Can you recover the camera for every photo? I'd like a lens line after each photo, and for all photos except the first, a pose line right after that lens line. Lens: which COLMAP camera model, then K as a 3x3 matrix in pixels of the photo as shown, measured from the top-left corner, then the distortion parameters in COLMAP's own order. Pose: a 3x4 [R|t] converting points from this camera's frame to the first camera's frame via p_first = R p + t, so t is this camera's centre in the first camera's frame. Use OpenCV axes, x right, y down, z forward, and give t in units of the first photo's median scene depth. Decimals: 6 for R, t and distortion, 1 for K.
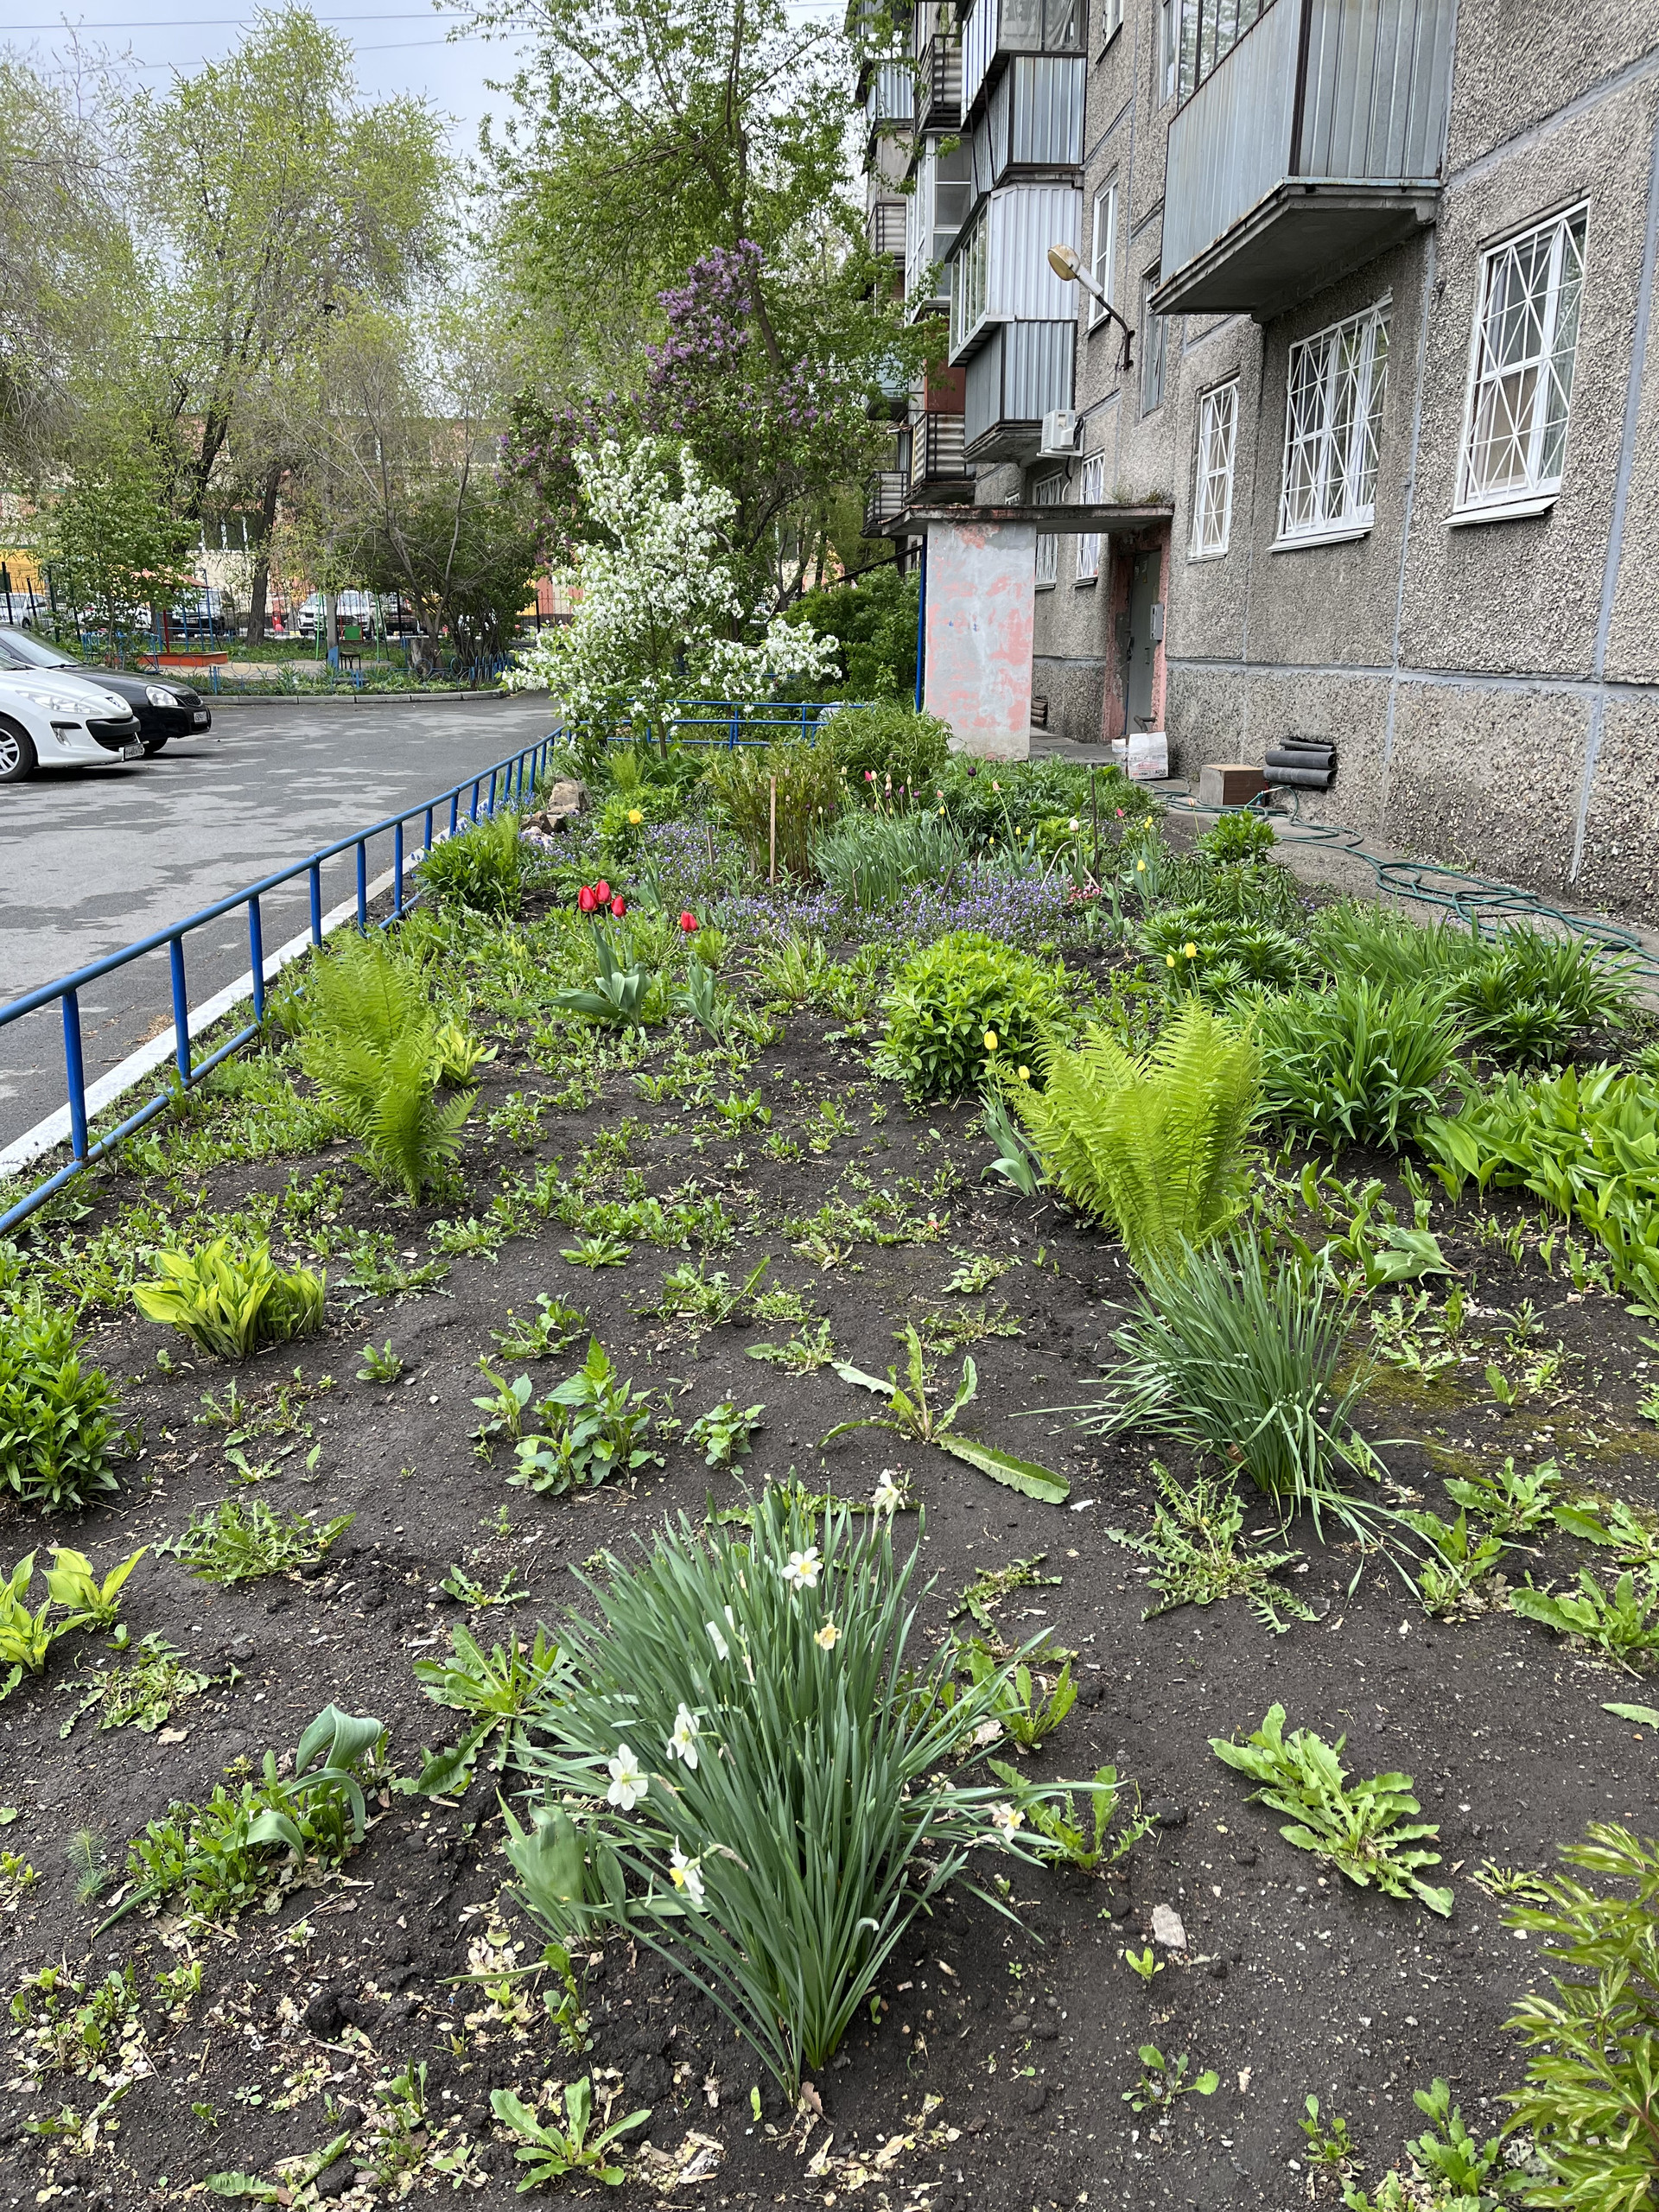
lens RADIAL K [[1731.0, 0, 841.3], [0, 1731.0, 1094.1], [0, 0, 1]] dist [0.045677, -0.032674]
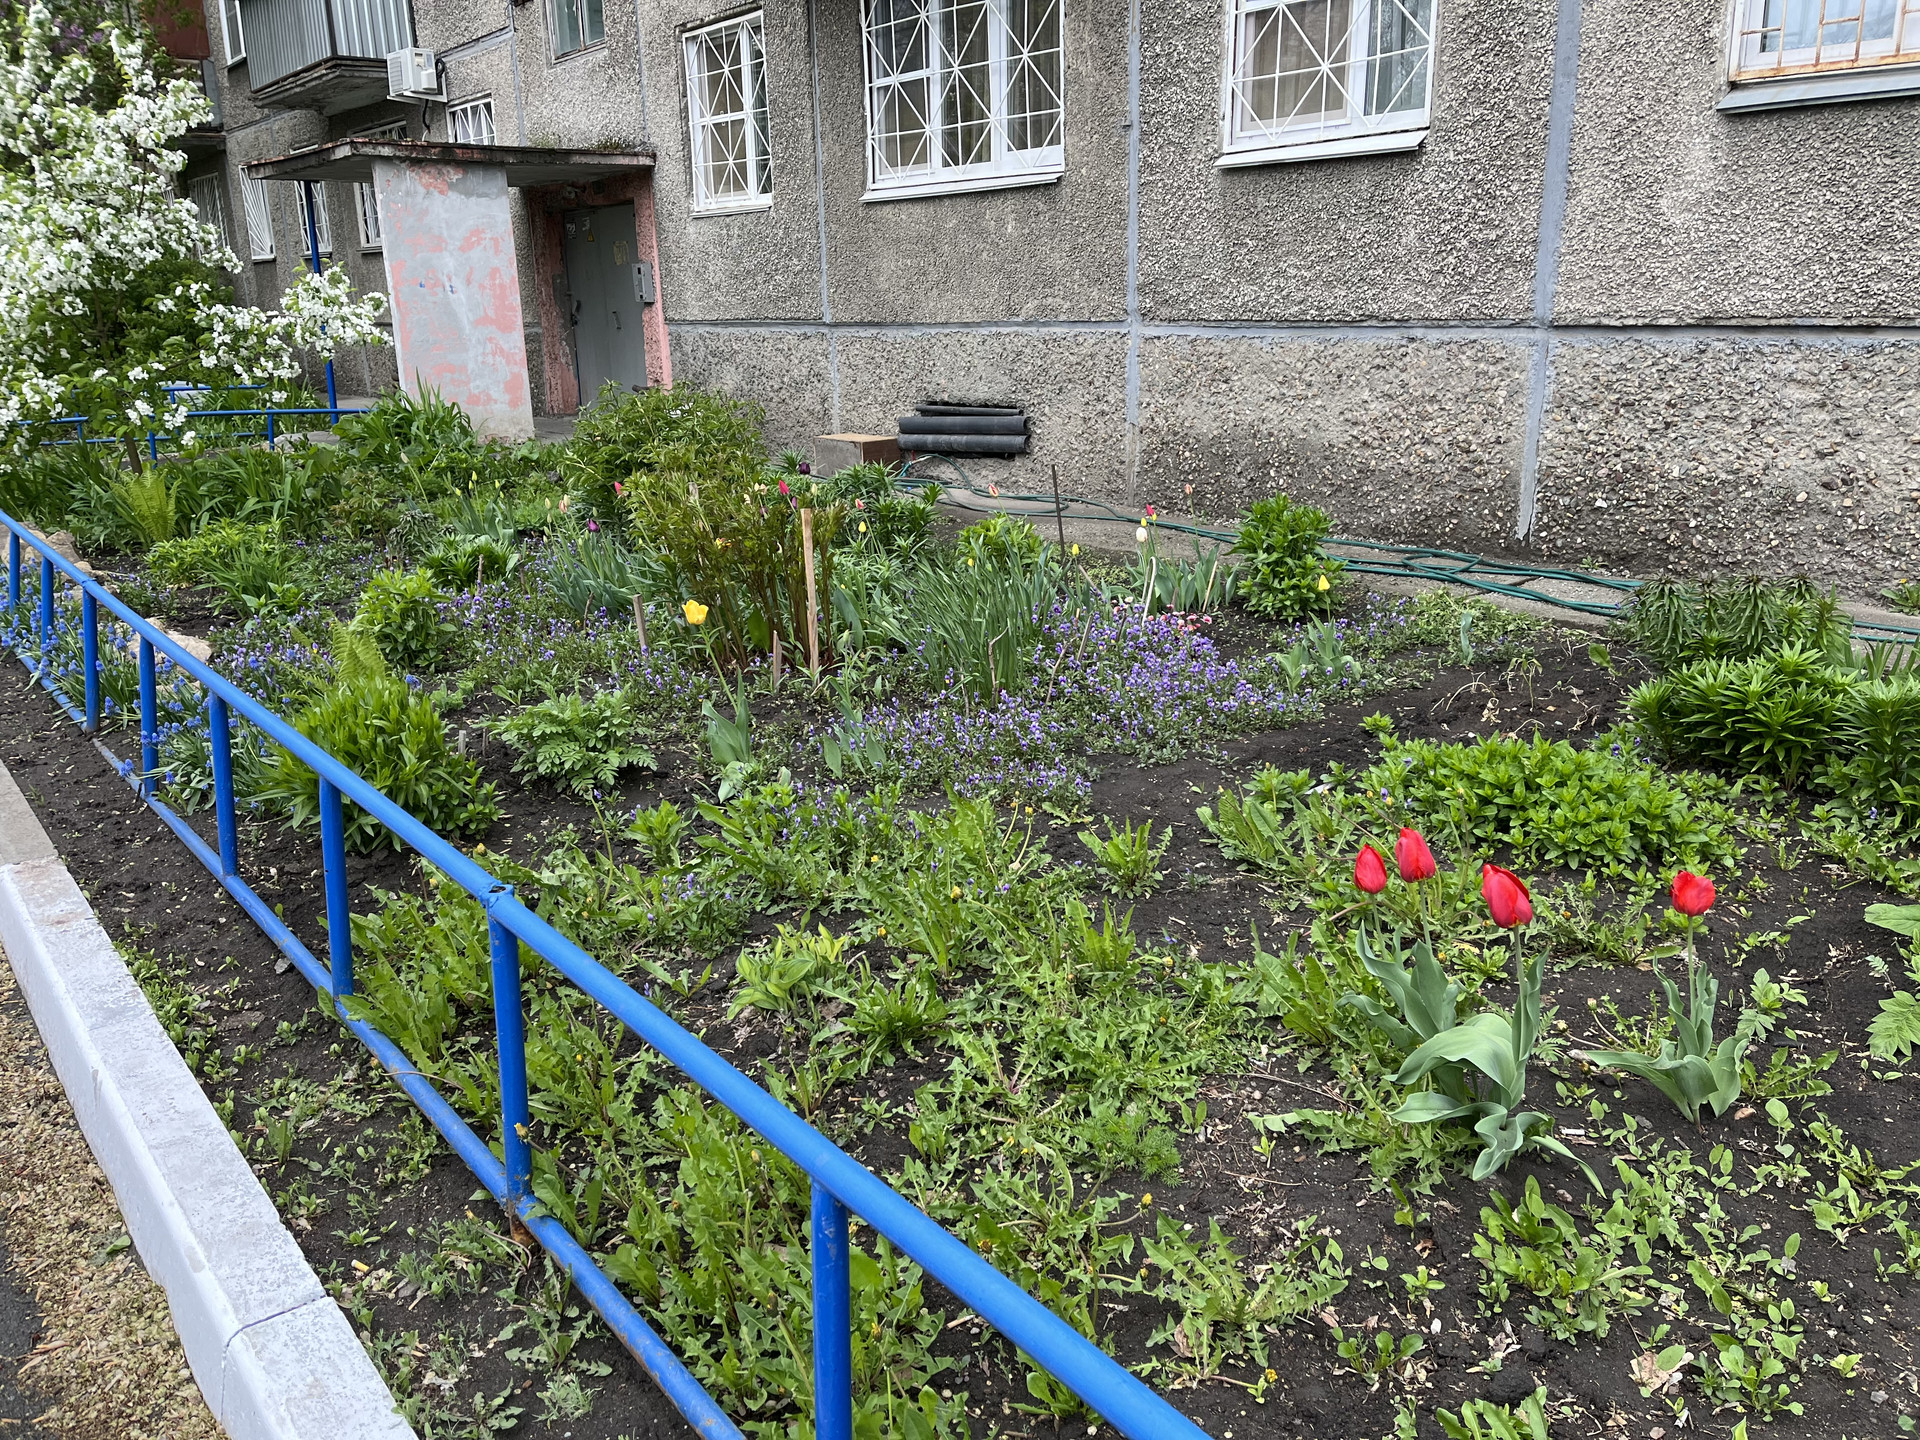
lens RADIAL K [[1502.5, 0, 949.8], [0, 1502.5, 714.8], [0, 0, 1]] dist [0.045677, -0.032674]
pose [[0.820014, -0.163074, 0.548620, -0.199212], [0.160349, 0.985620, 0.053299, -0.079194], [-0.549423, 0.044265, 0.834371, 0.320557]]
